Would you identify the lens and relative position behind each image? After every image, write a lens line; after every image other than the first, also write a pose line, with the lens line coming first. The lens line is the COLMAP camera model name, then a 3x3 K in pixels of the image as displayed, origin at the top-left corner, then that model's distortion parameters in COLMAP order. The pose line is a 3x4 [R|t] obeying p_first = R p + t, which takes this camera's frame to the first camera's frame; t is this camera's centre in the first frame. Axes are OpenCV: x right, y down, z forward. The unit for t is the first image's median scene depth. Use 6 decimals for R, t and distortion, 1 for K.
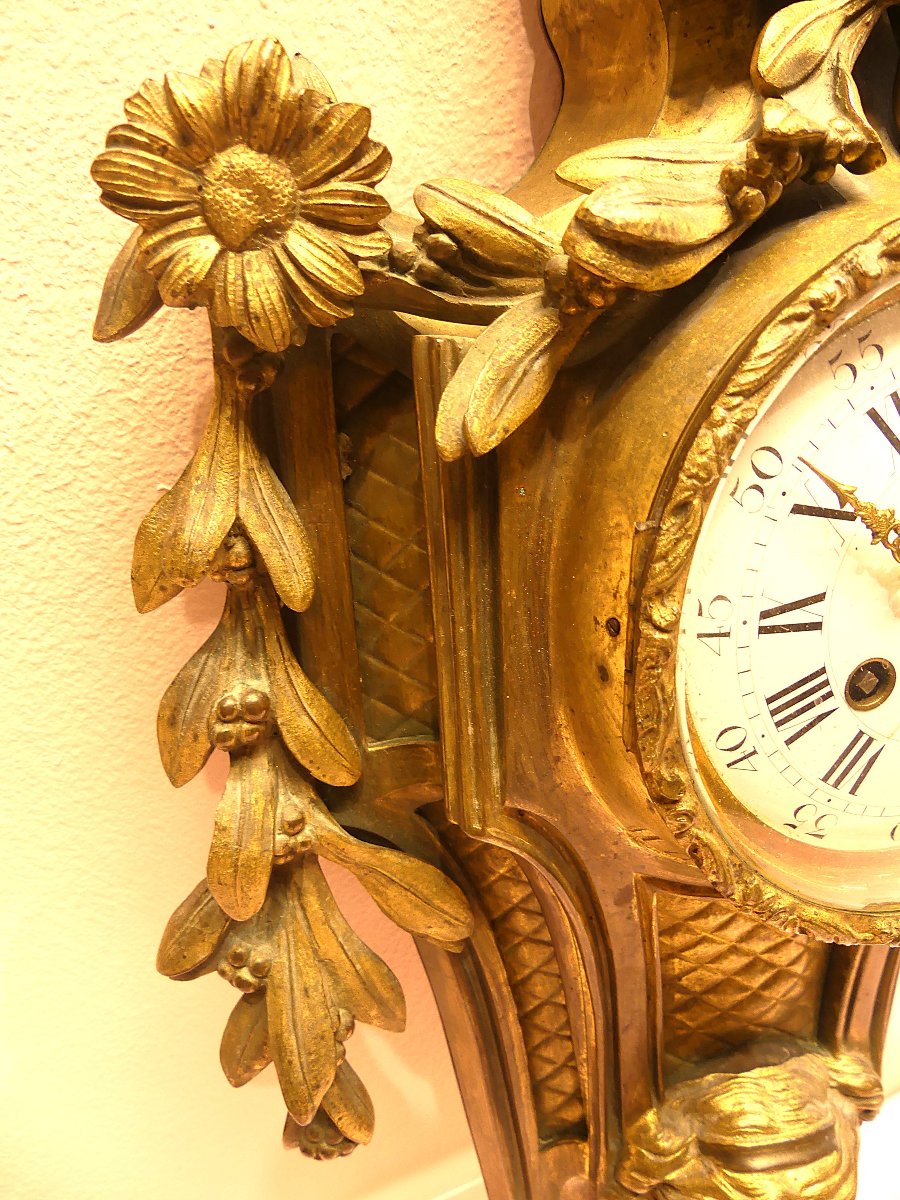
lens RADIAL K [[911.1, 0, 447.0], [0, 911.1, 590.8], [0, 0, 1]] dist [-0.047336, 0.043153]
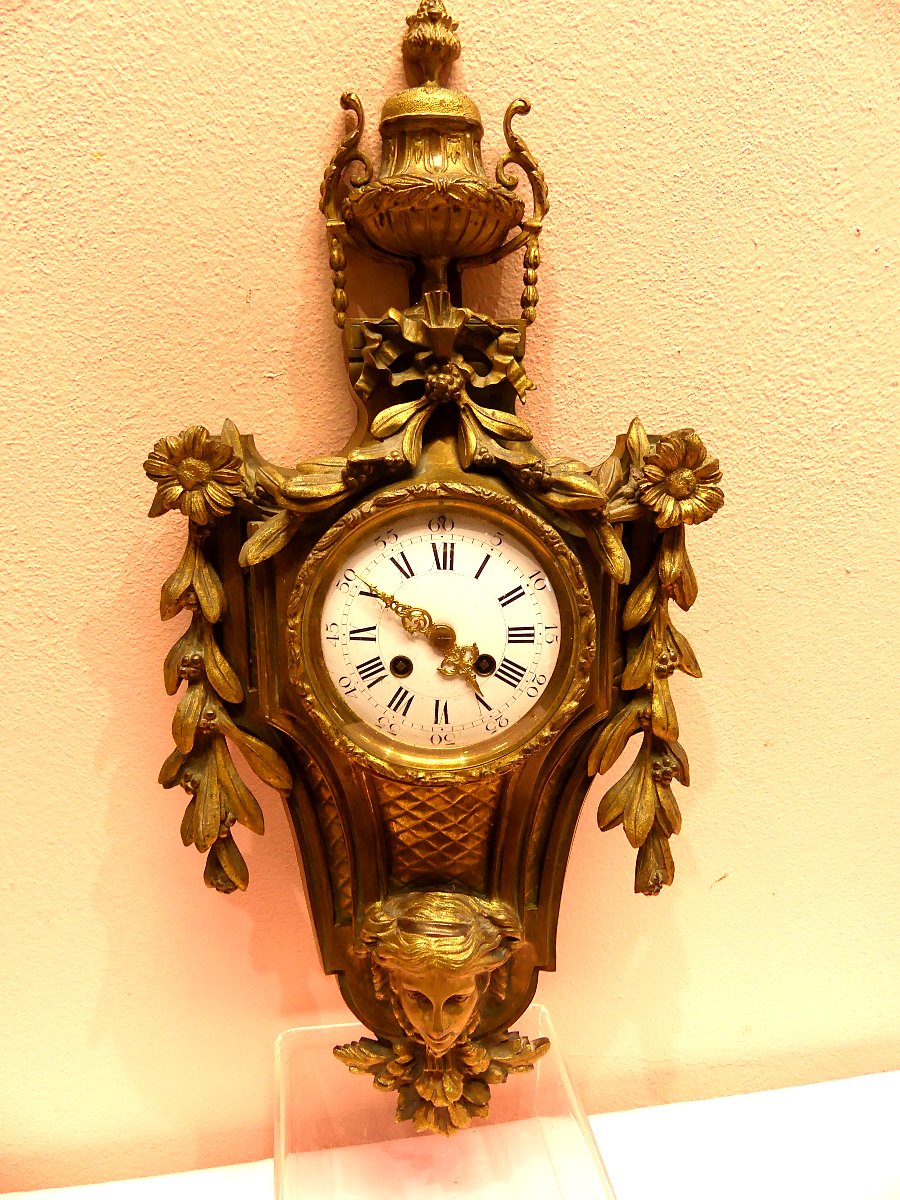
lens RADIAL K [[911.1, 0, 448.4], [0, 911.1, 599.0], [0, 0, 1]] dist [-0.047336, 0.043153]
pose [[0.963078, 0.073187, -0.259084, 1.079631], [-0.105423, 0.988011, -0.112786, 0.165725], [0.247723, 0.135935, 0.959247, -1.231259]]
